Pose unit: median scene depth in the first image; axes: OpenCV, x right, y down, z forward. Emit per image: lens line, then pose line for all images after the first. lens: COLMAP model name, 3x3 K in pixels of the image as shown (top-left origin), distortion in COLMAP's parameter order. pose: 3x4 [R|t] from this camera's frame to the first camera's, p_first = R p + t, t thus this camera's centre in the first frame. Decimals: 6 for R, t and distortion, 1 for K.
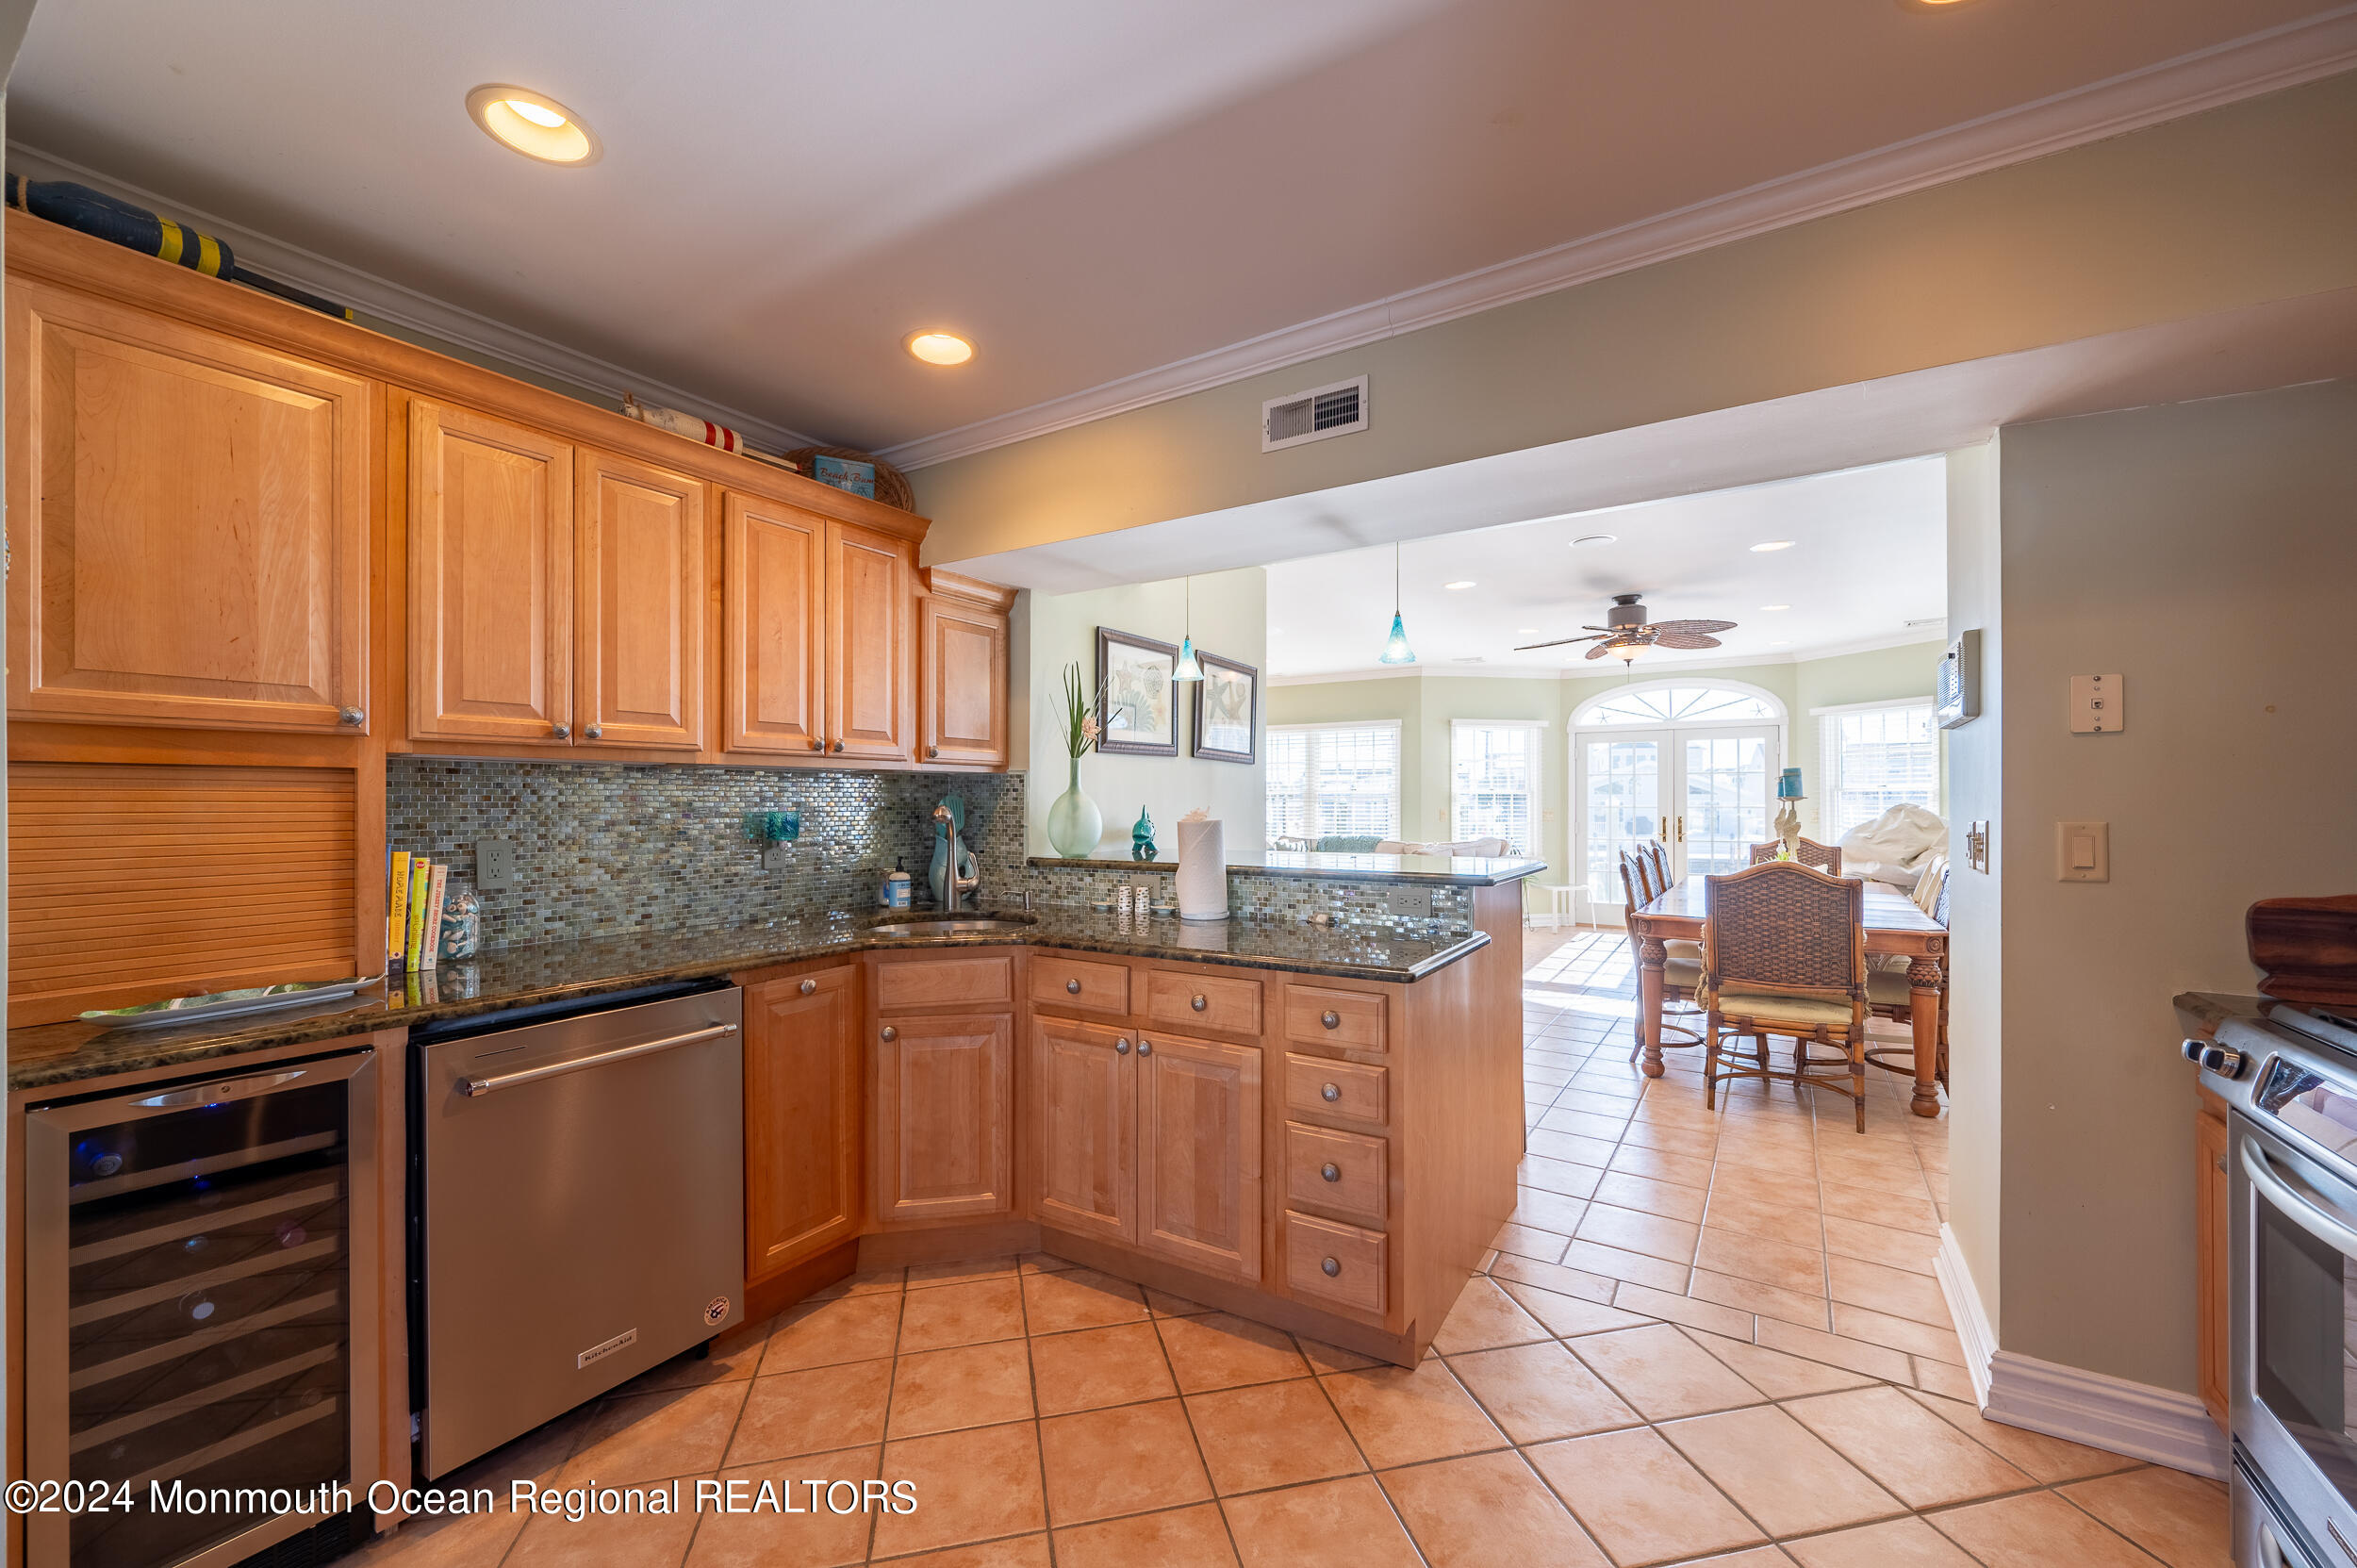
lens RADIAL K [[927.7, 0, 1180.6], [0, 927.7, 796.2], [0, 0, 1]] dist [-0.001369, -0.000104]
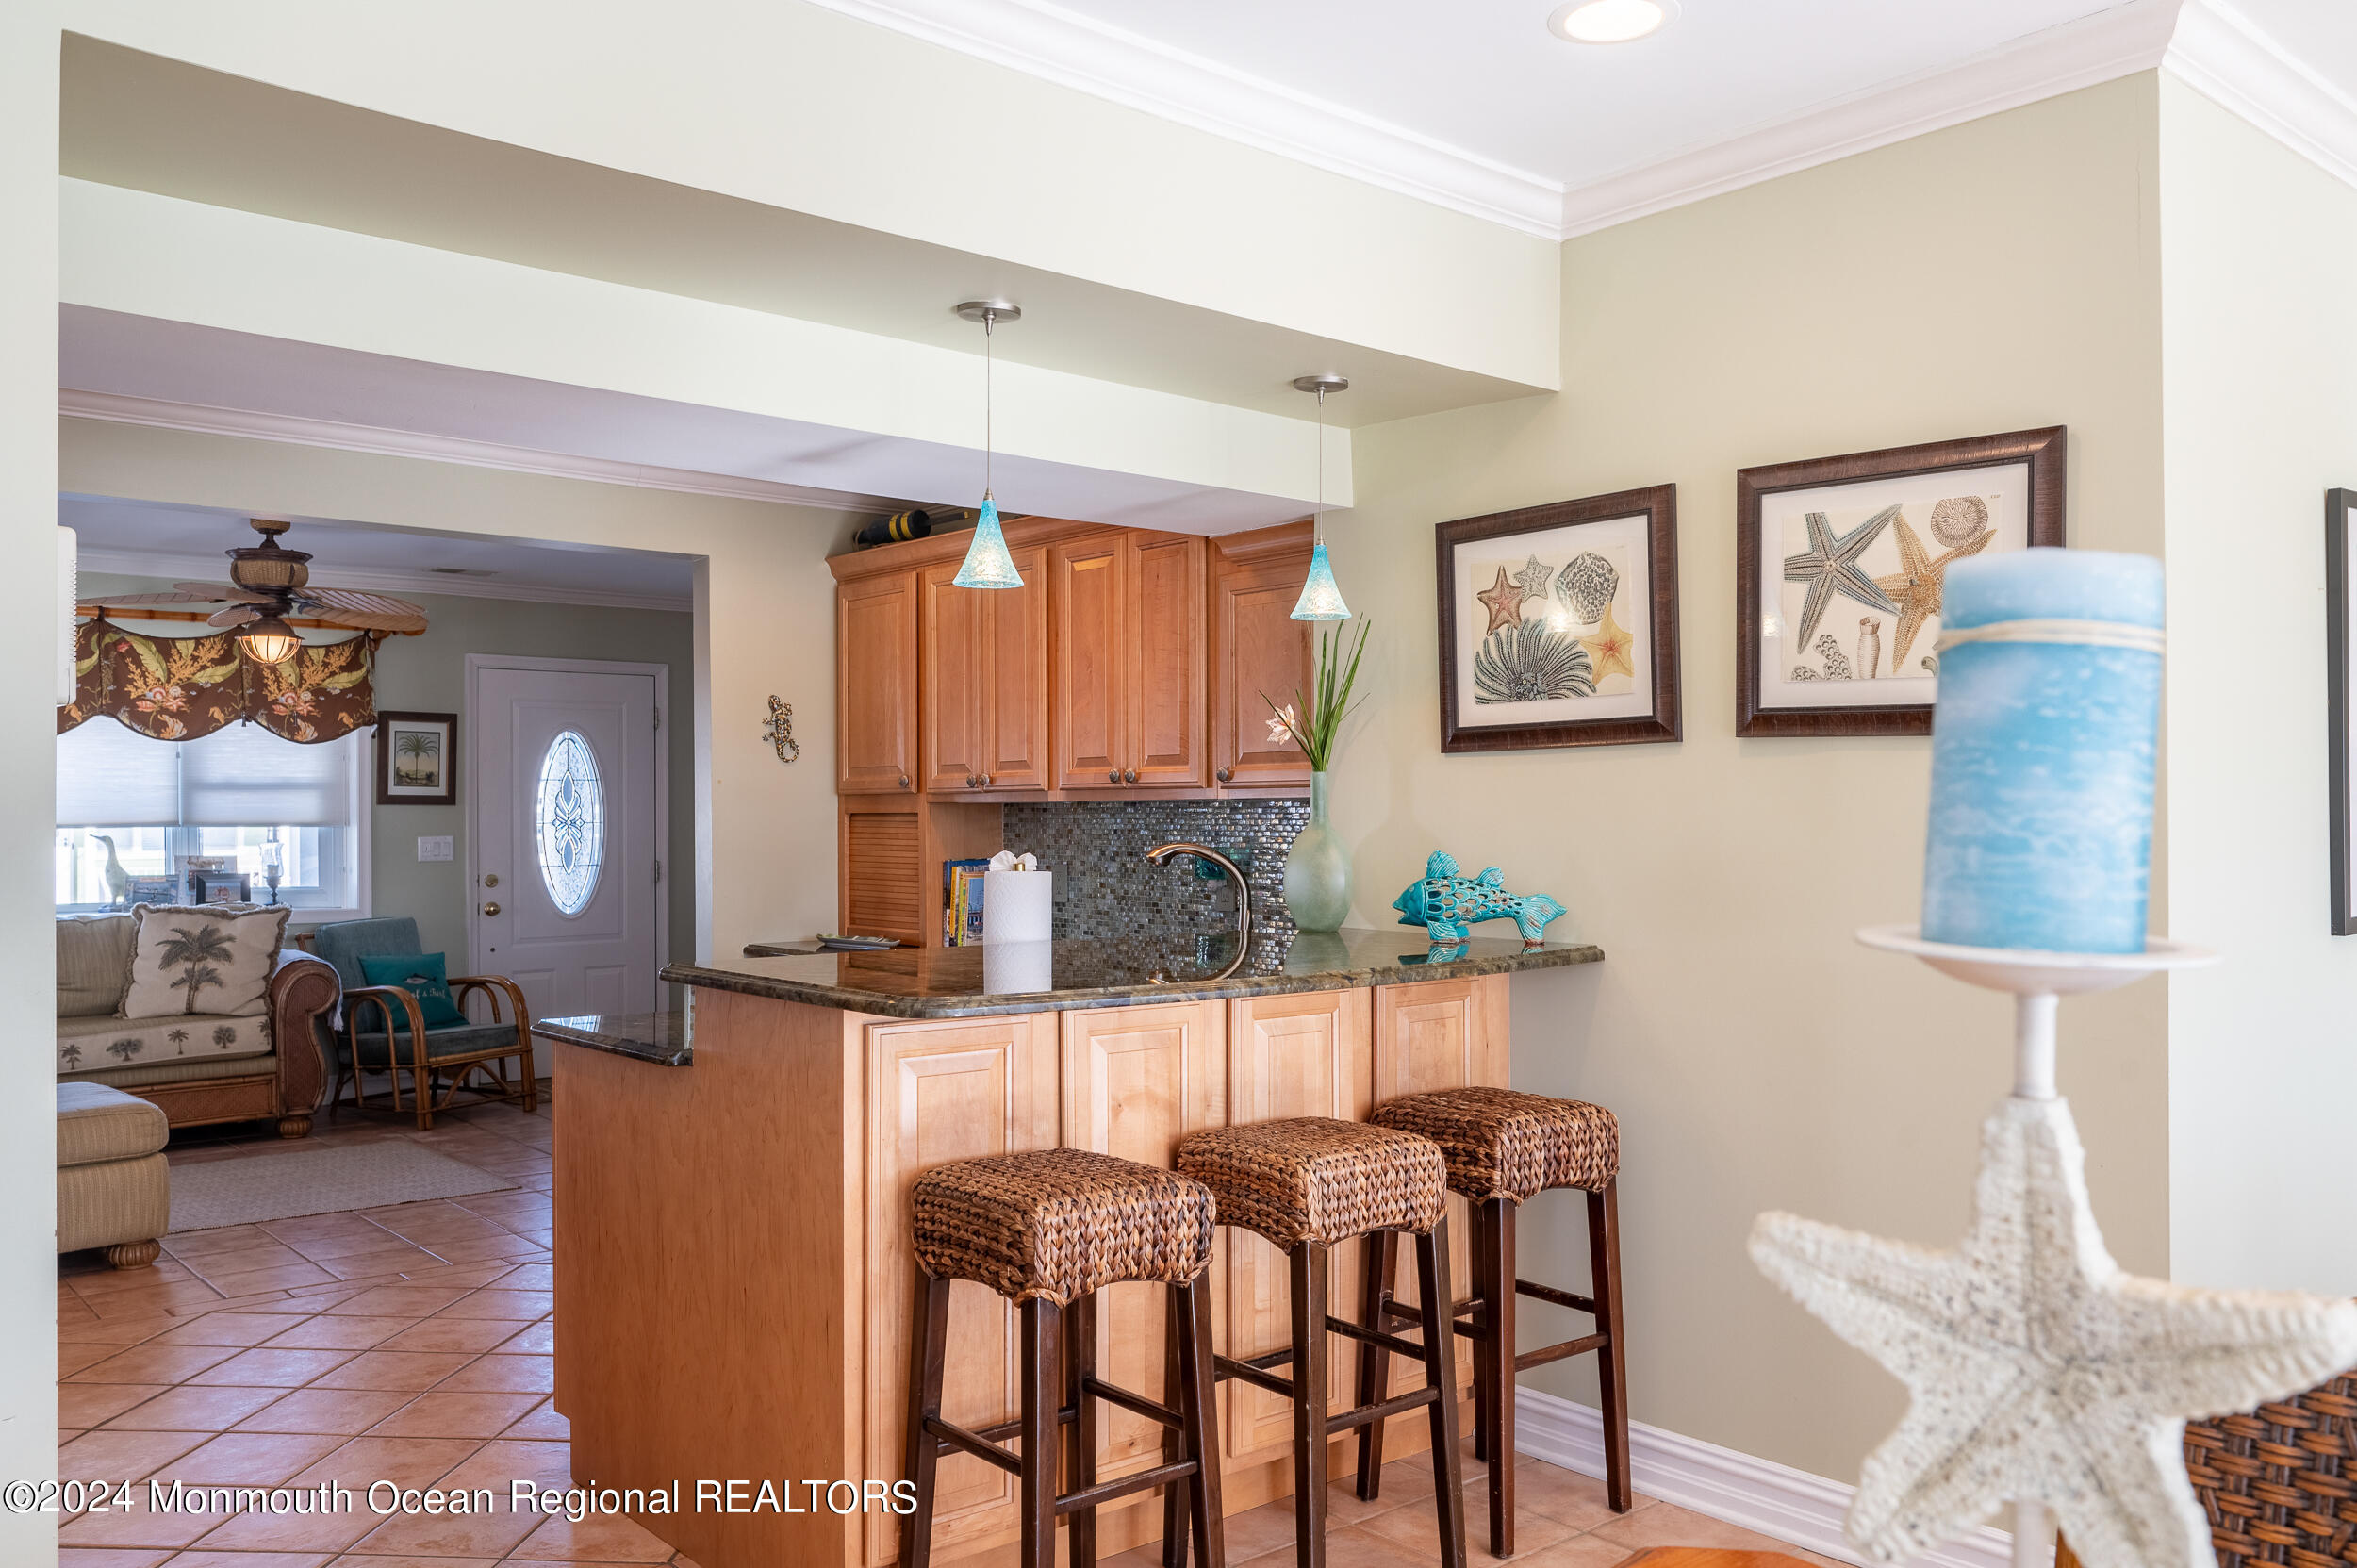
lens RADIAL K [[1827.0, 0, 1164.9], [0, 1827.0, 803.3], [0, 0, 1]] dist [-0.005005, 0.000273]
pose [[-0.302468, -0.002422, -0.953156, 1.478227], [0.008414, 0.999951, -0.005211, -0.019899], [0.953122, -0.009596, -0.302433, 1.748864]]
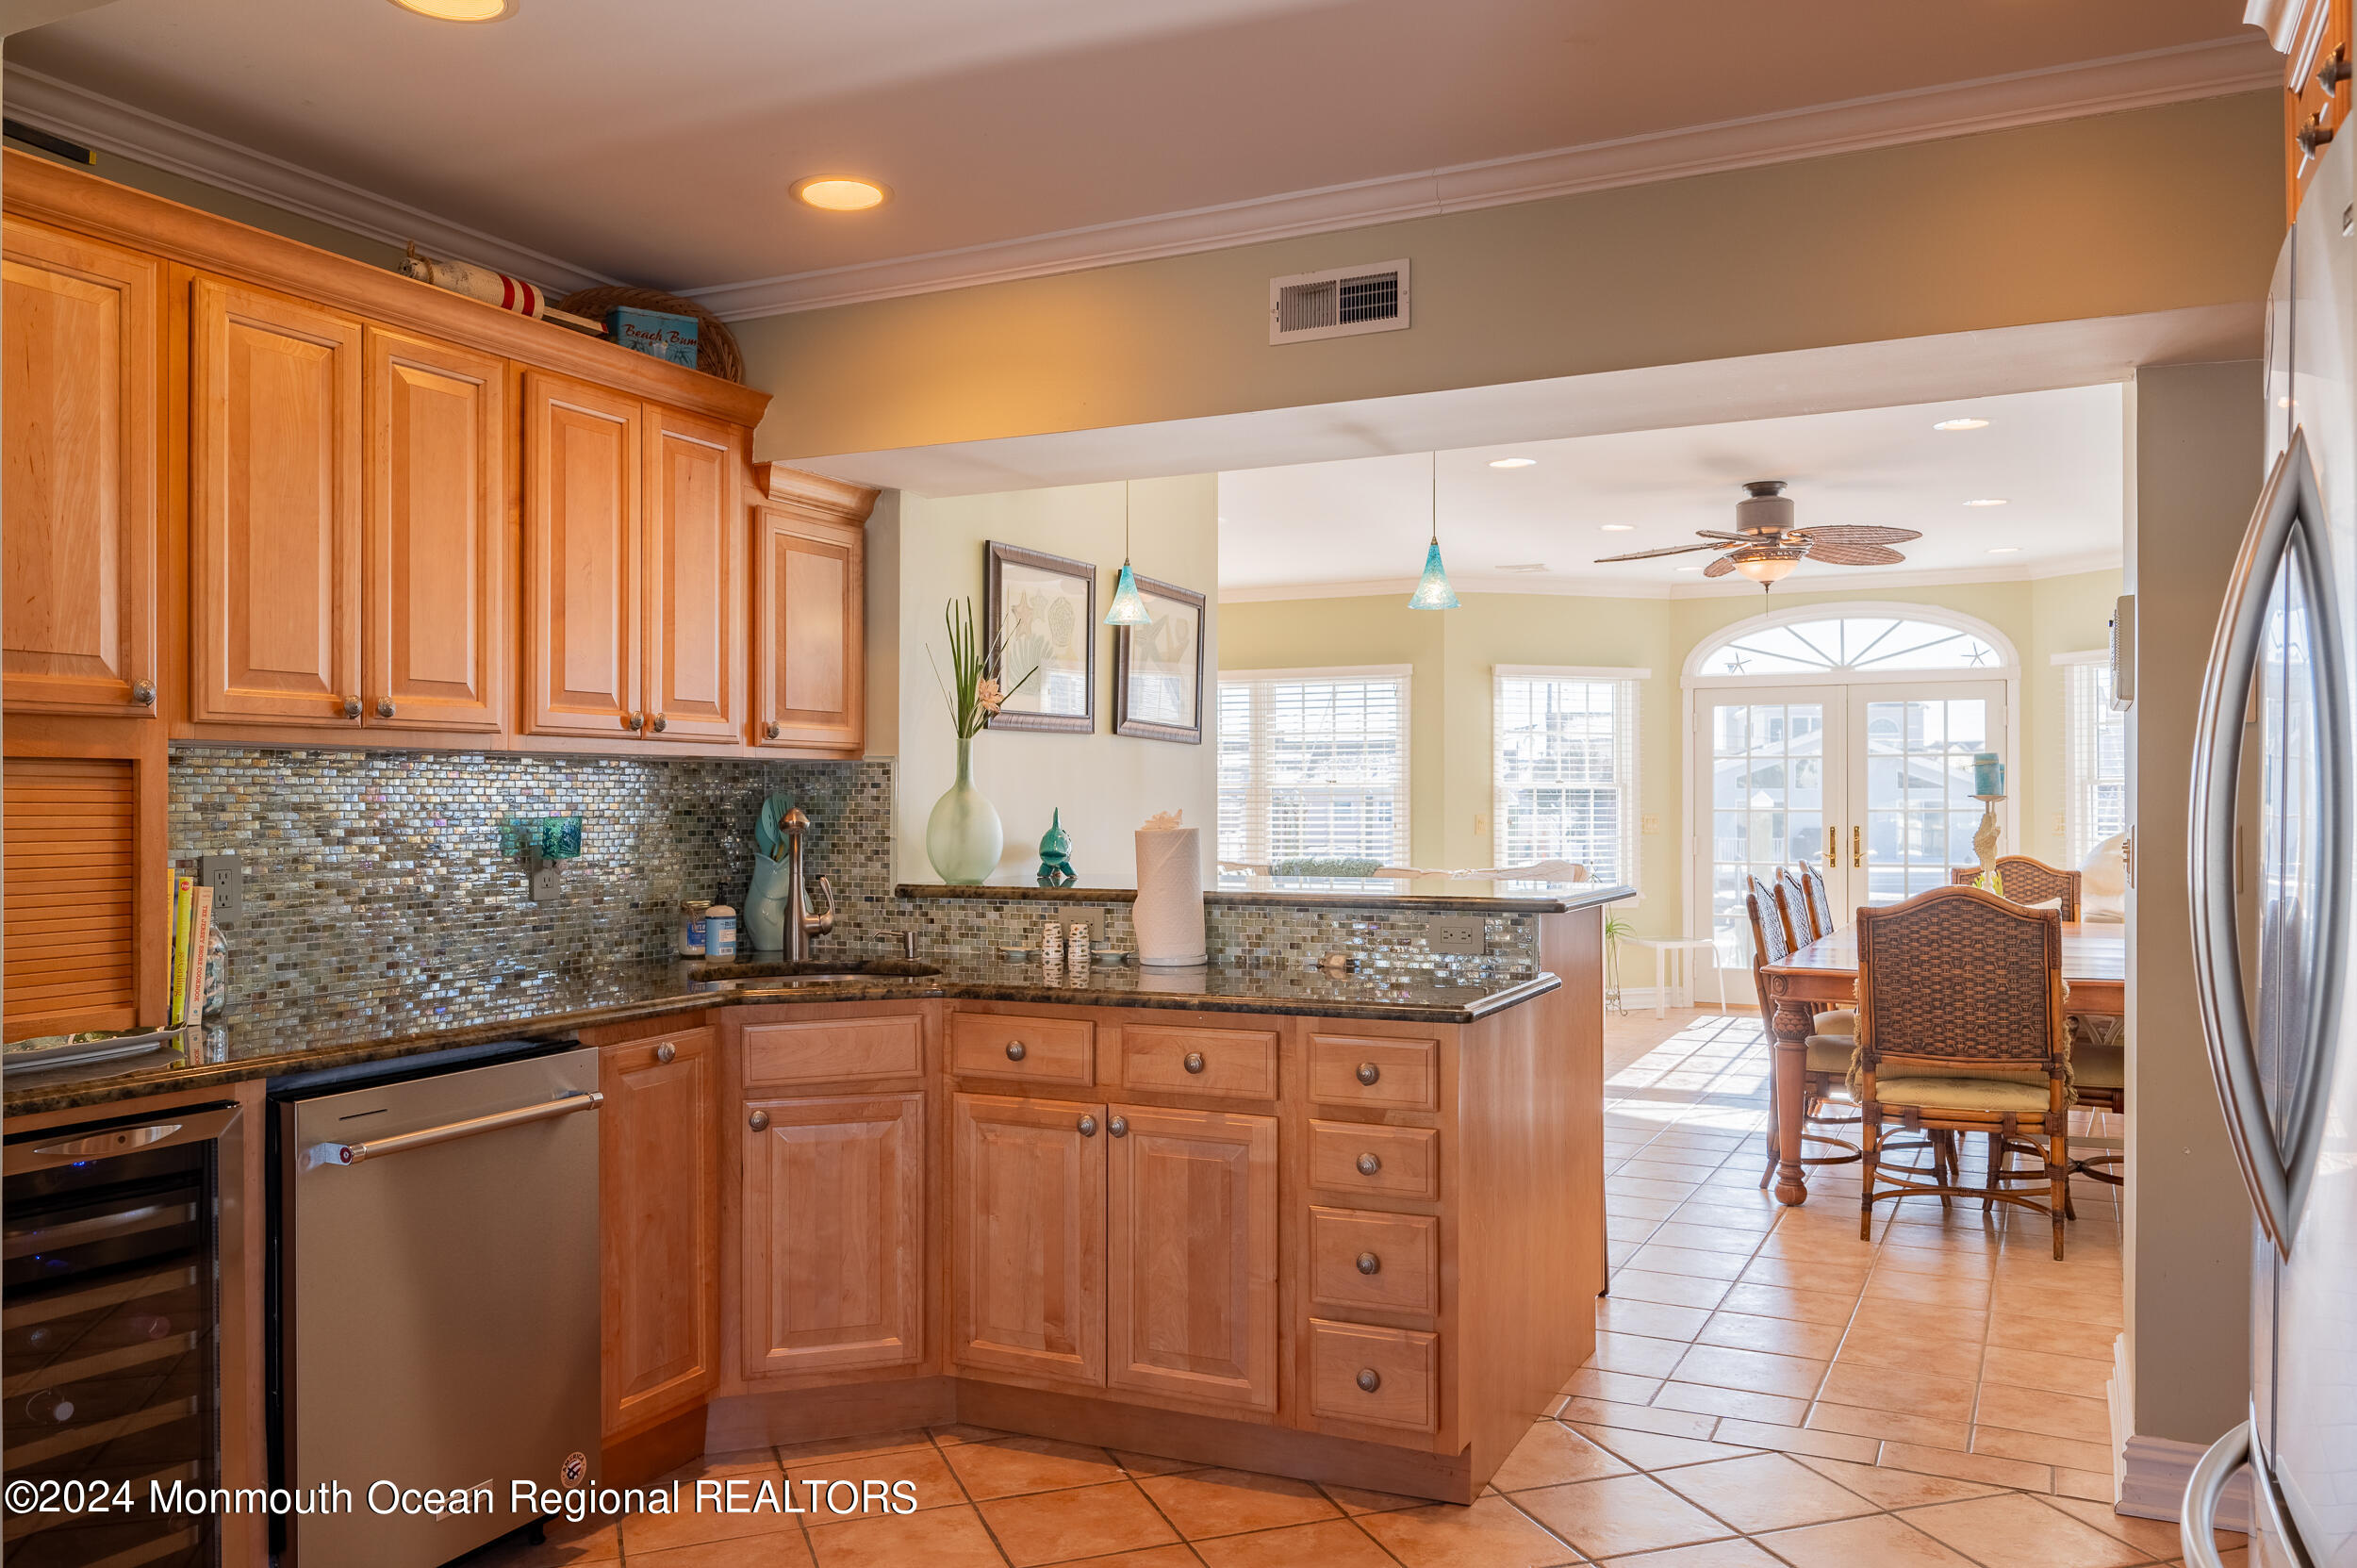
lens RADIAL K [[1787.2, 0, 1134.8], [0, 1787.2, 789.9], [0, 0, 1]] dist [-0.001089, 0.002551]
pose [[0.995818, 0.000583, 0.091361, -0.146355], [-0.000517, 1.000000, -0.000754, -0.003073], [-0.091362, 0.000704, 0.995818, -0.423968]]
